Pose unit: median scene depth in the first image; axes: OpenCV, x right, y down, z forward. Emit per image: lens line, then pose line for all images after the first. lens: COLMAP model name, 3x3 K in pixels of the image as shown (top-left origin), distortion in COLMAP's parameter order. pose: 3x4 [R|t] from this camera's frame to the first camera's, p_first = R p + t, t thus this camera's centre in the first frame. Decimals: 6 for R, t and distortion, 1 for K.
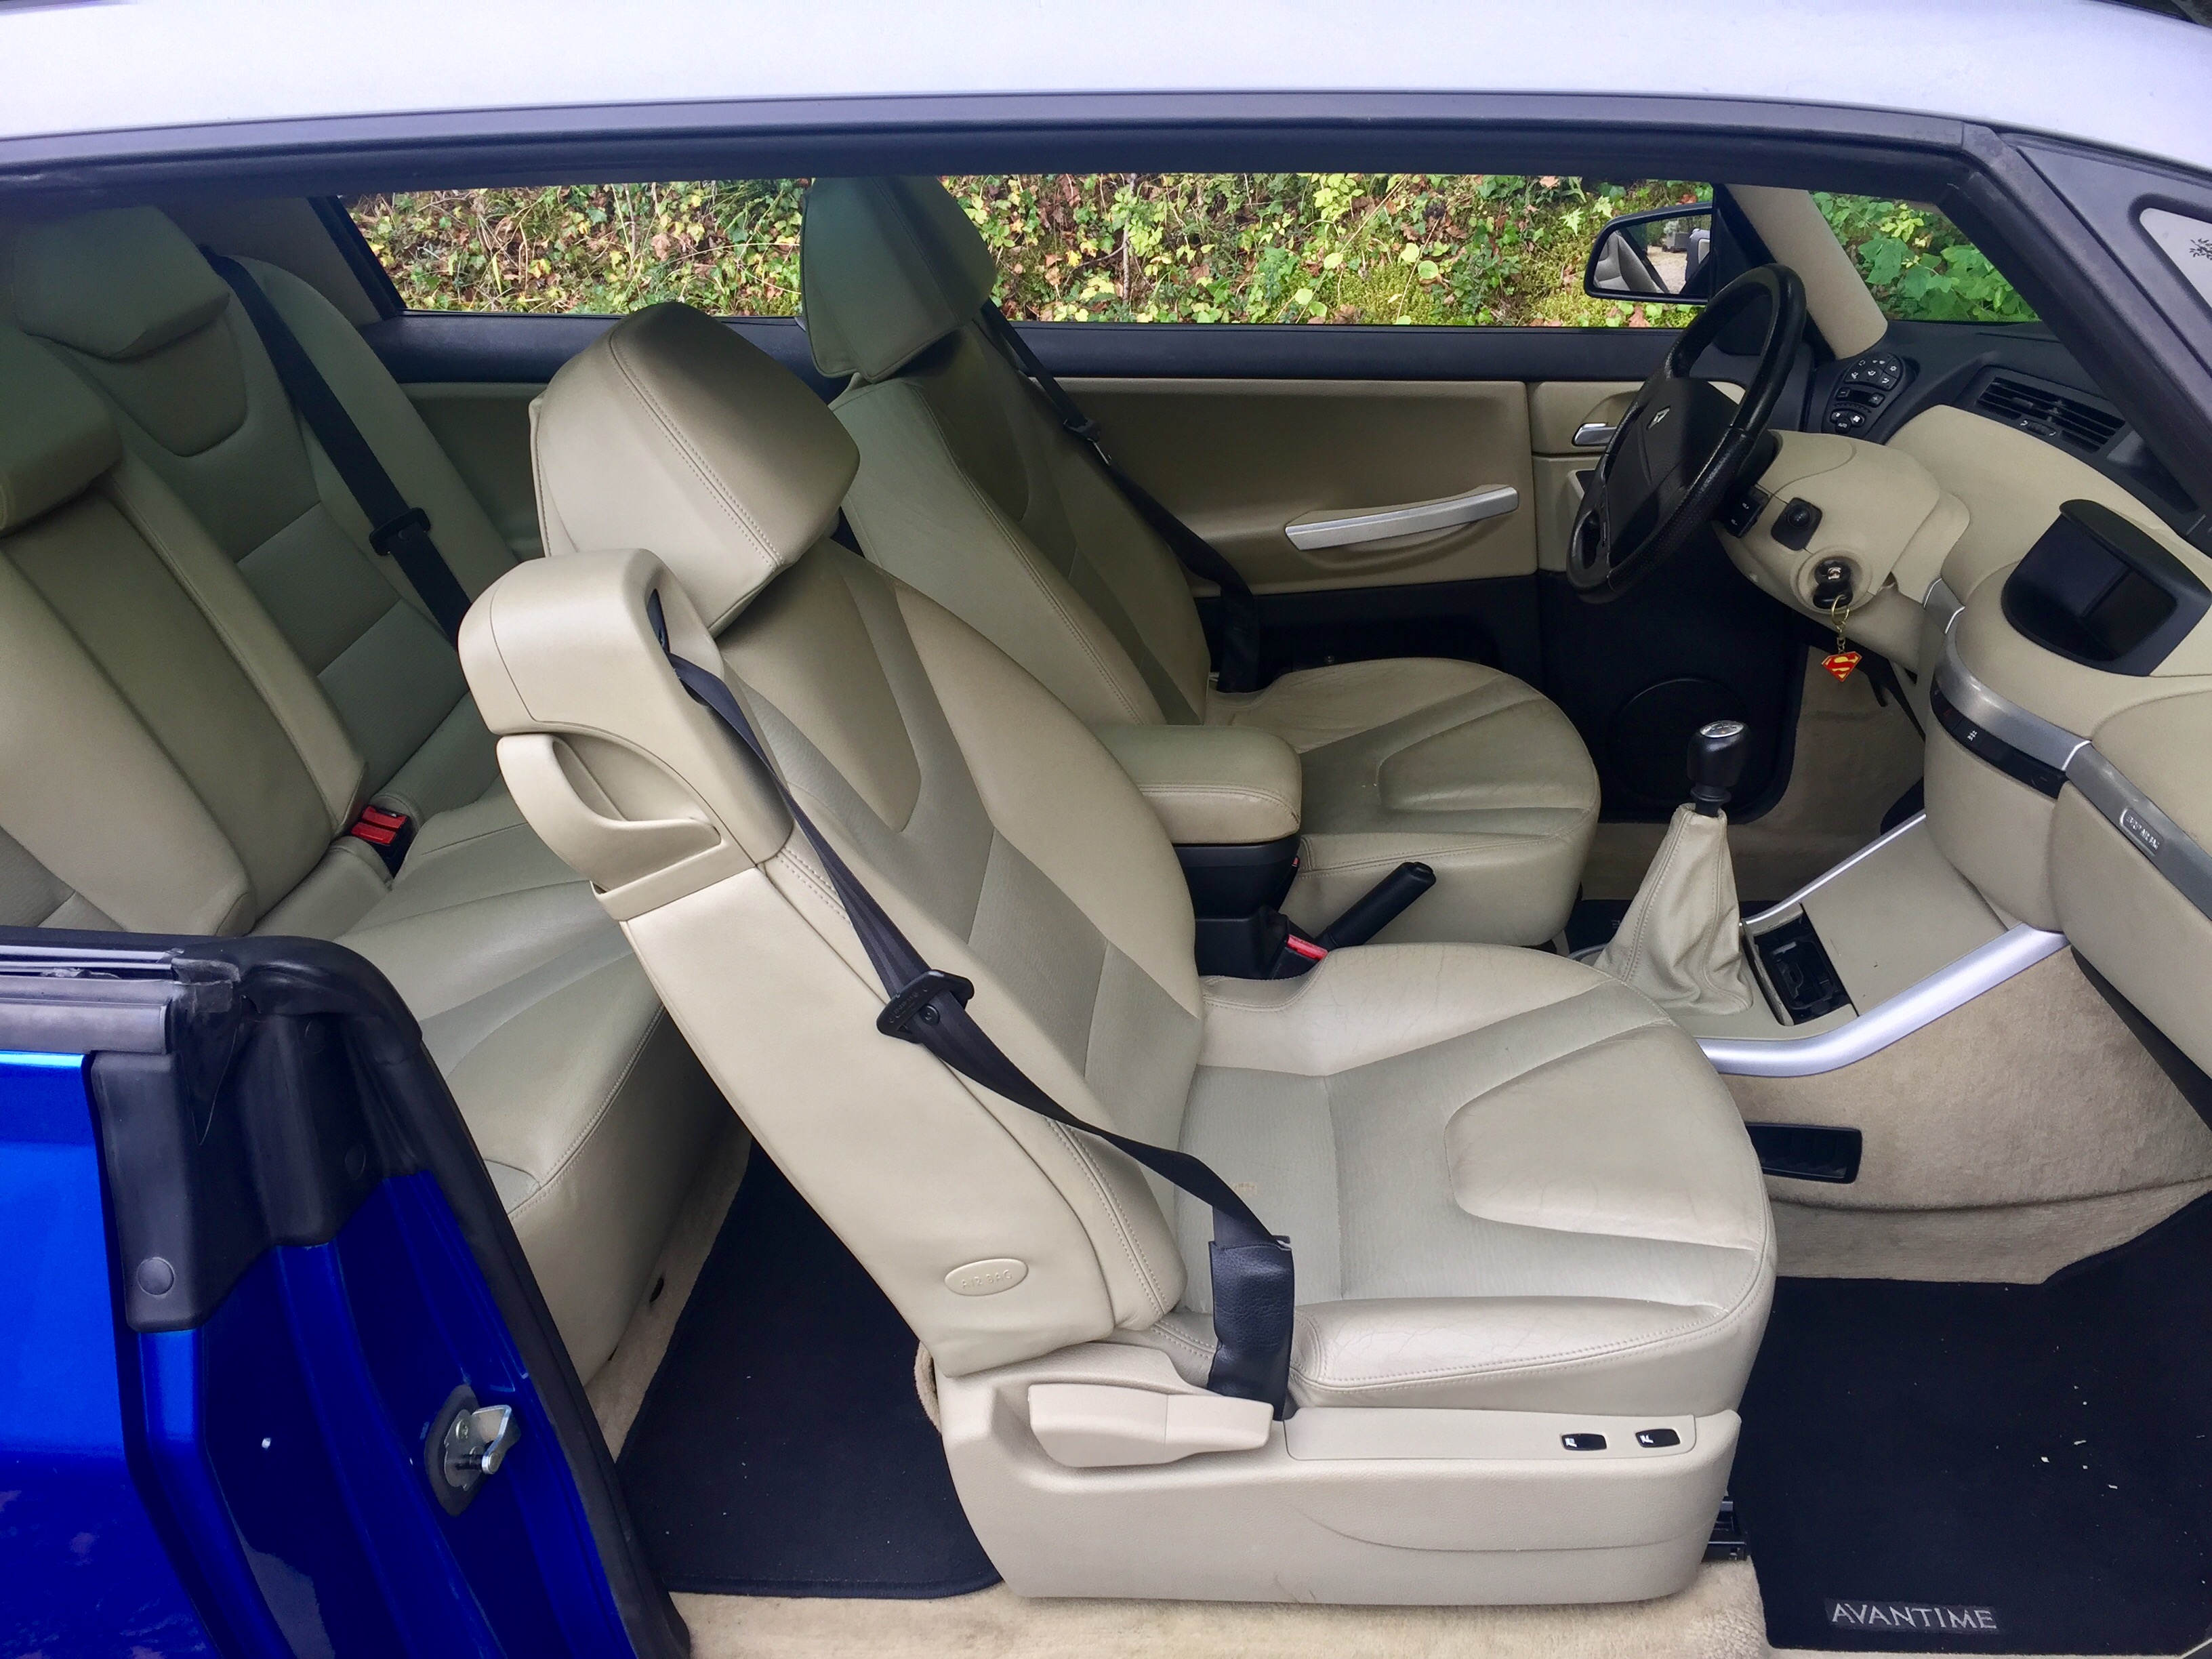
lens RADIAL K [[1897.7, 0, 1106.0], [0, 1897.7, 829.5], [0, 0, 1]] dist [0.101453, -0.142440]
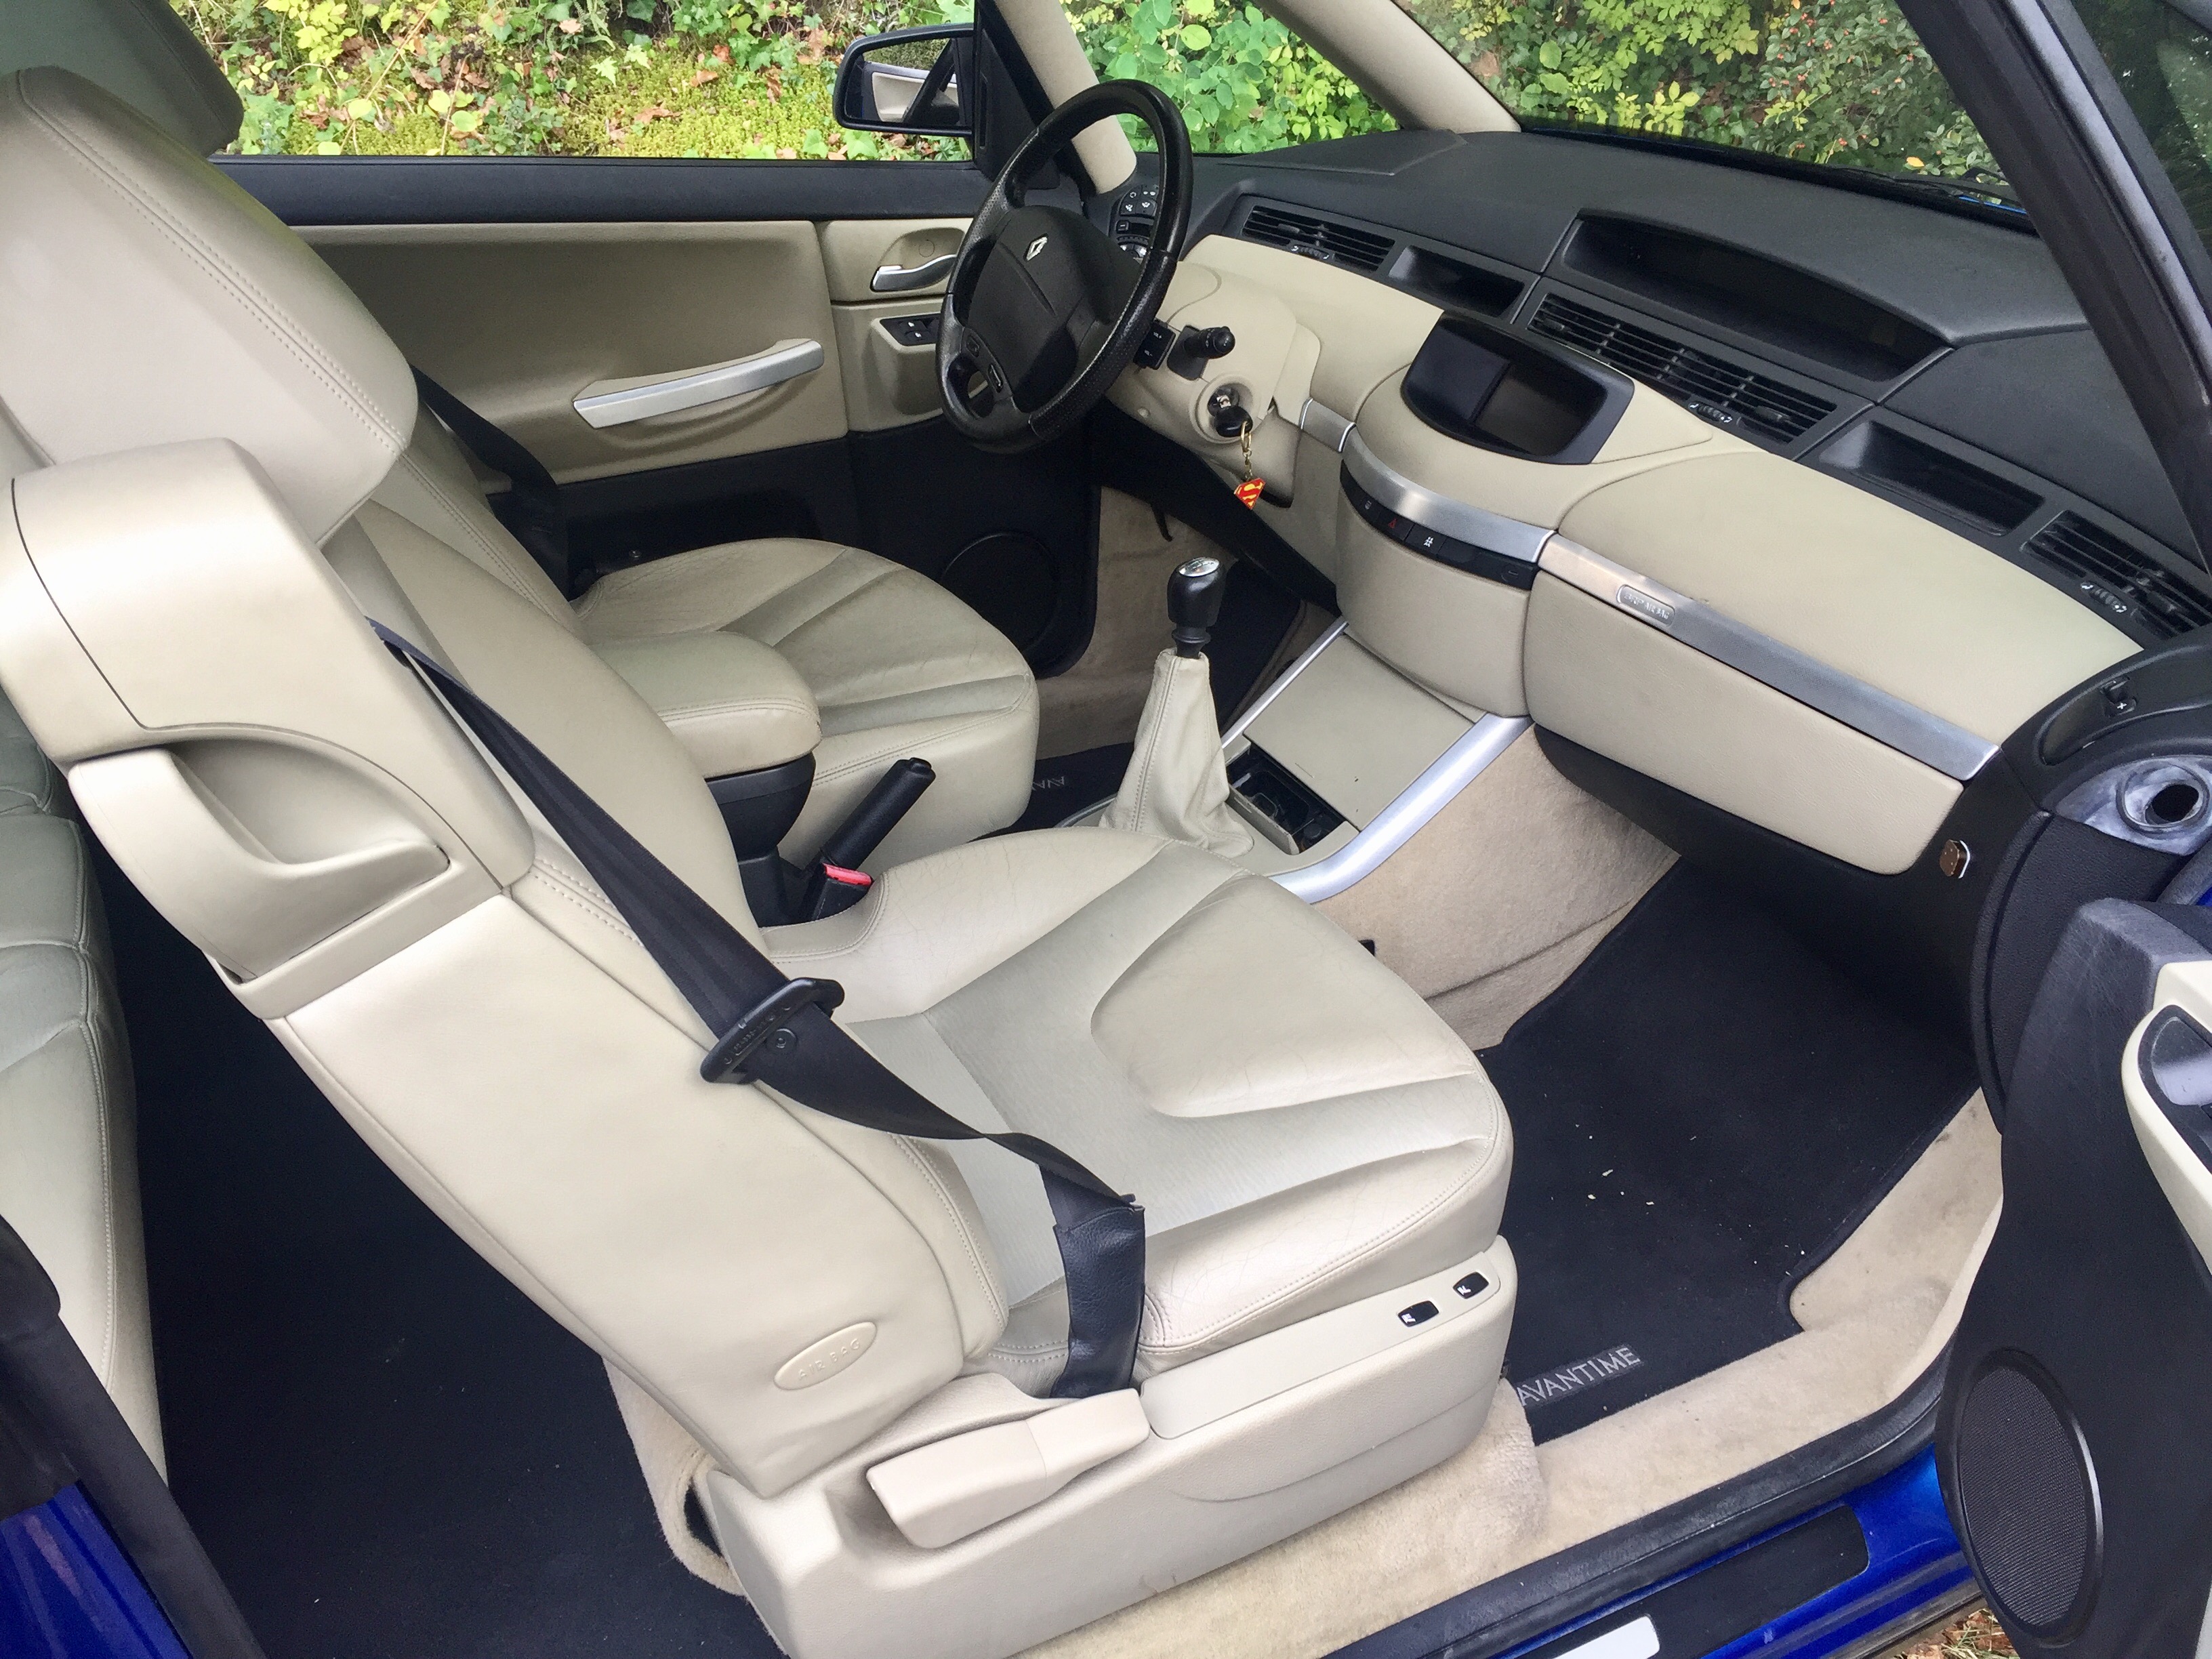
lens RADIAL K [[1897.7, 0, 1106.0], [0, 1897.7, 829.5], [0, 0, 1]] dist [0.101453, -0.142440]
pose [[0.843307, -0.186952, 0.503867, -0.208515], [0.159726, 0.982368, 0.097164, -0.021146], [-0.513148, -0.001458, 0.858299, 0.181659]]
